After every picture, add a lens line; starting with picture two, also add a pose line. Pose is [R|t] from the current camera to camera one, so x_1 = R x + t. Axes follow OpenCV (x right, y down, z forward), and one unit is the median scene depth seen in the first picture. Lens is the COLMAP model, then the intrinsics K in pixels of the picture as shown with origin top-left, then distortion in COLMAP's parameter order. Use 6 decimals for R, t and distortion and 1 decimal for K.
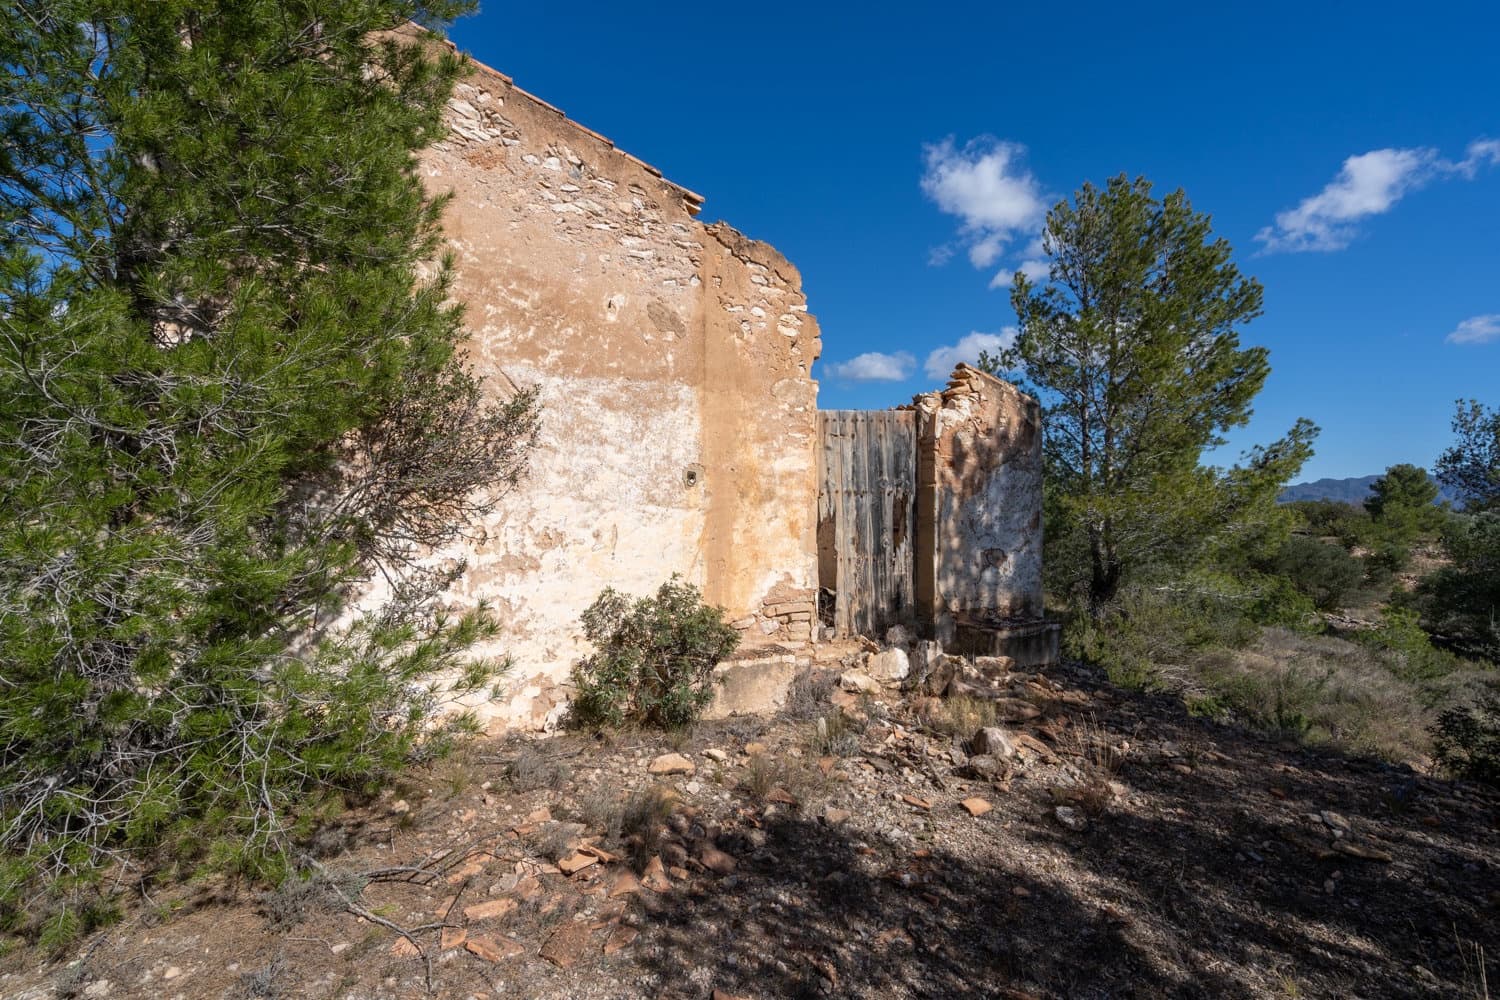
lens RADIAL K [[699.7, 0, 711.6], [0, 699.7, 509.0], [0, 0, 1]] dist [-0.005385, 0.003620]
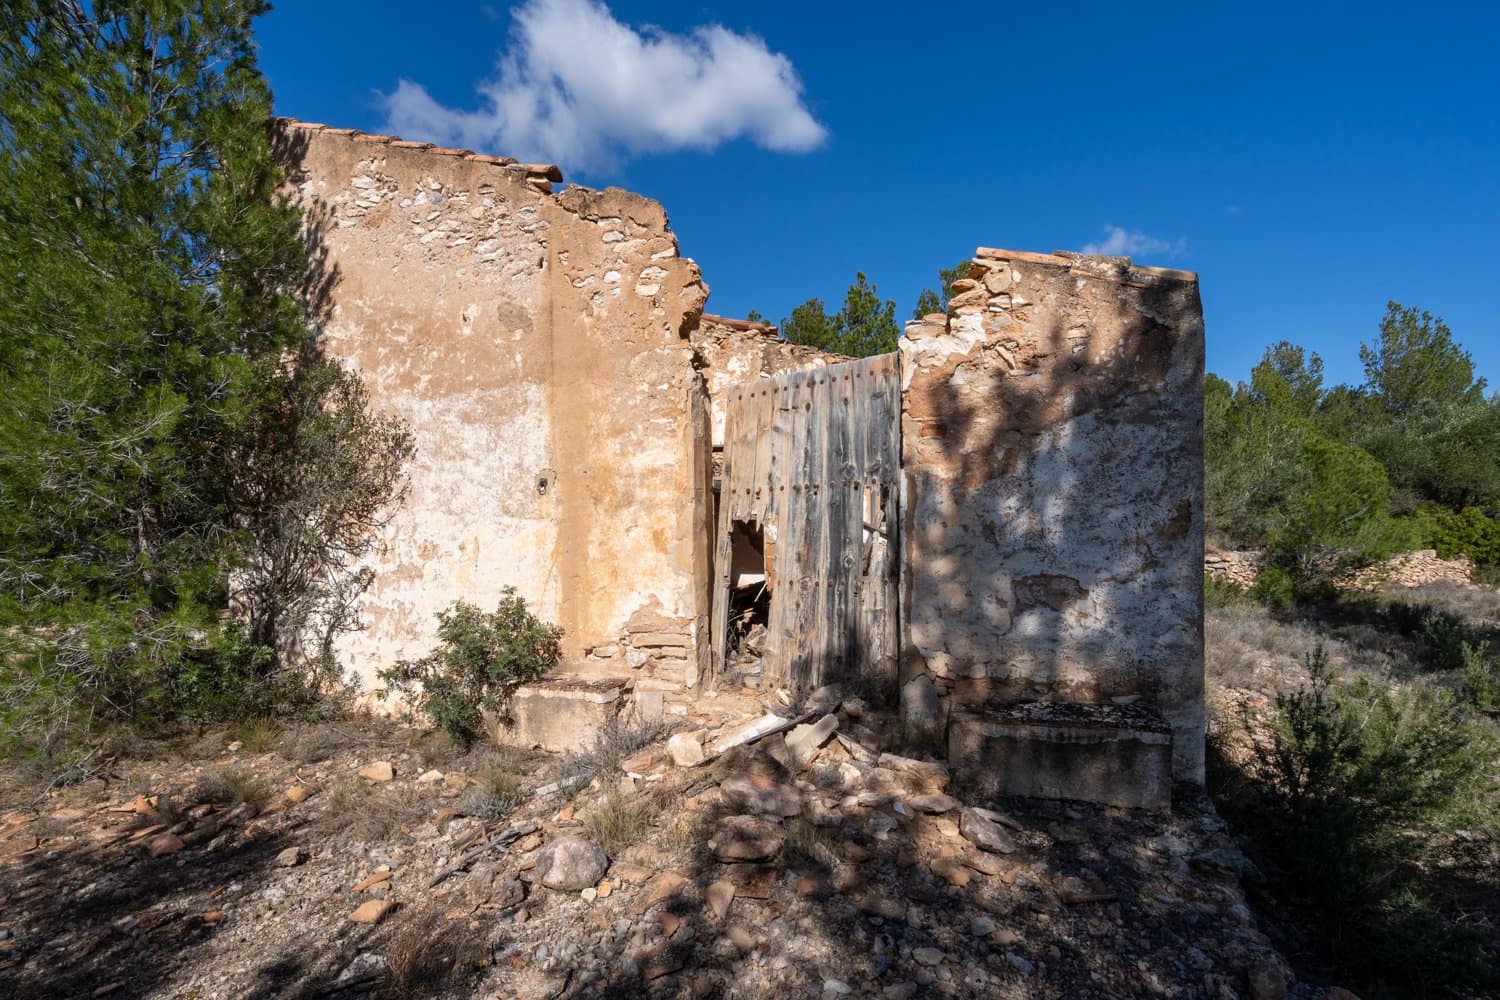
lens RADIAL K [[754.2, 0, 788.3], [0, 754.2, 569.0], [0, 0, 1]] dist [-0.009039, 0.004281]
pose [[0.651347, 0.020451, -0.758505, 0.934145], [0.021338, 0.998748, 0.045251, 0.027349], [0.758480, -0.045659, 0.650095, 0.600042]]
